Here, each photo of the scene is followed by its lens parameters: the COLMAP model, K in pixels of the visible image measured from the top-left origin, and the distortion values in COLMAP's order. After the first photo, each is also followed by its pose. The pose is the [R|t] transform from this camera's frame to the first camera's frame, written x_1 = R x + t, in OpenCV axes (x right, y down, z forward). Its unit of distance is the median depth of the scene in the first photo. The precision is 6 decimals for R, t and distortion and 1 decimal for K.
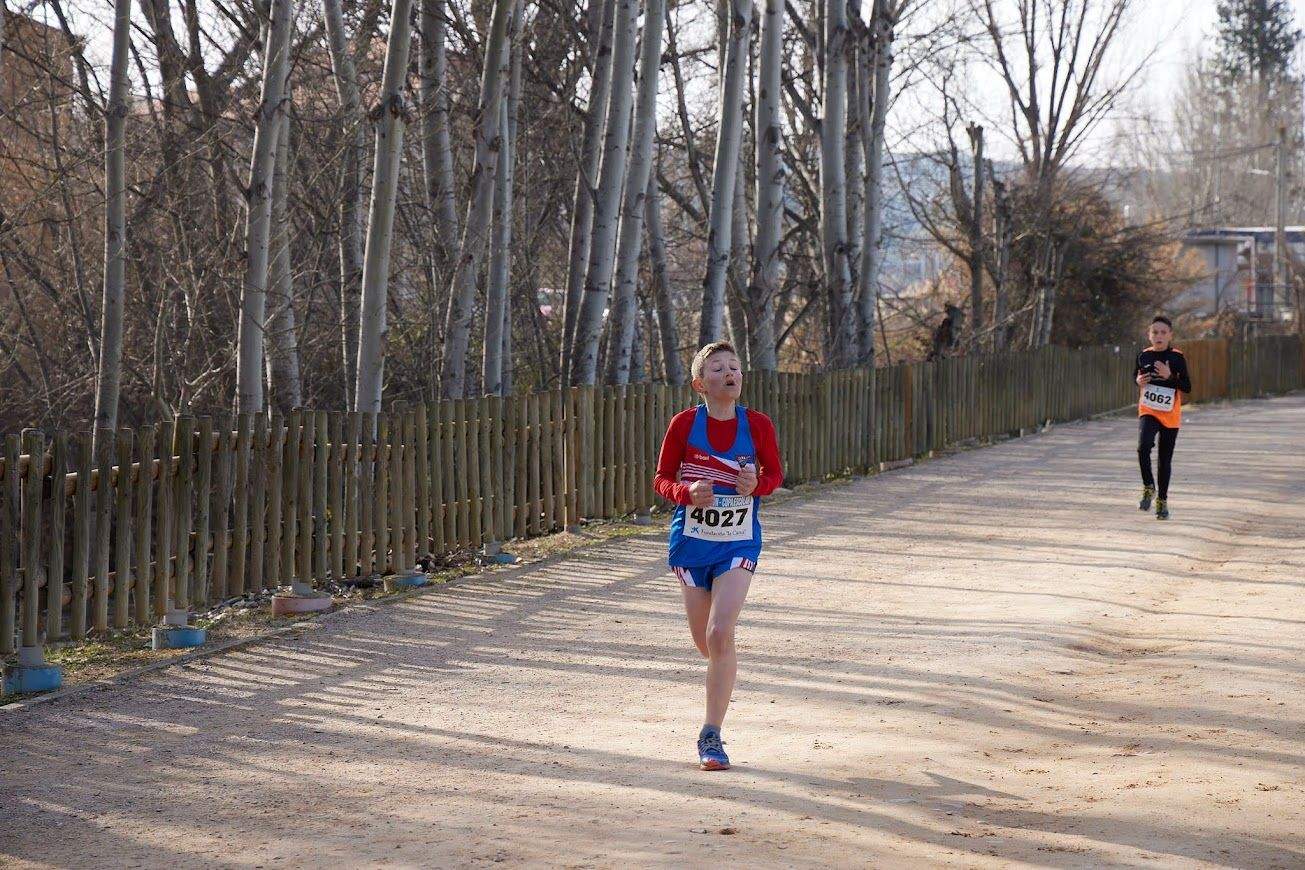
lens RADIAL K [[2089.1, 0, 922.7], [0, 2089.1, 463.6], [0, 0, 1]] dist [0.032463, 0.093825]
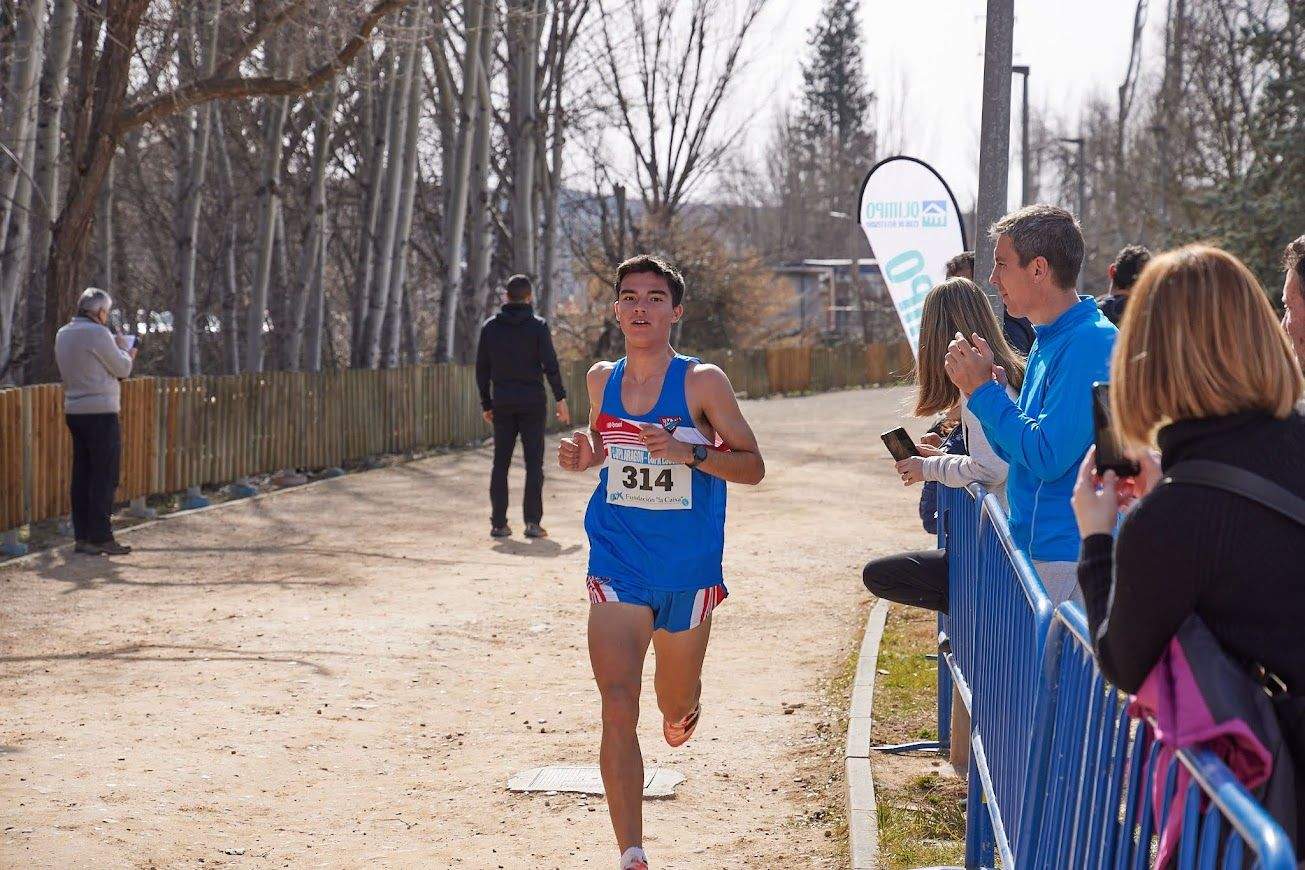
lens RADIAL K [[2601.7, 0, 651.2], [0, 2601.7, 496.7], [0, 0, 1]] dist [0.169643, 0.126854]
pose [[0.996827, 0.000353, 0.079596, -0.065933], [0.000757, 0.999903, -0.013913, 0.044034], [-0.079593, 0.013929, 0.996730, -0.490479]]
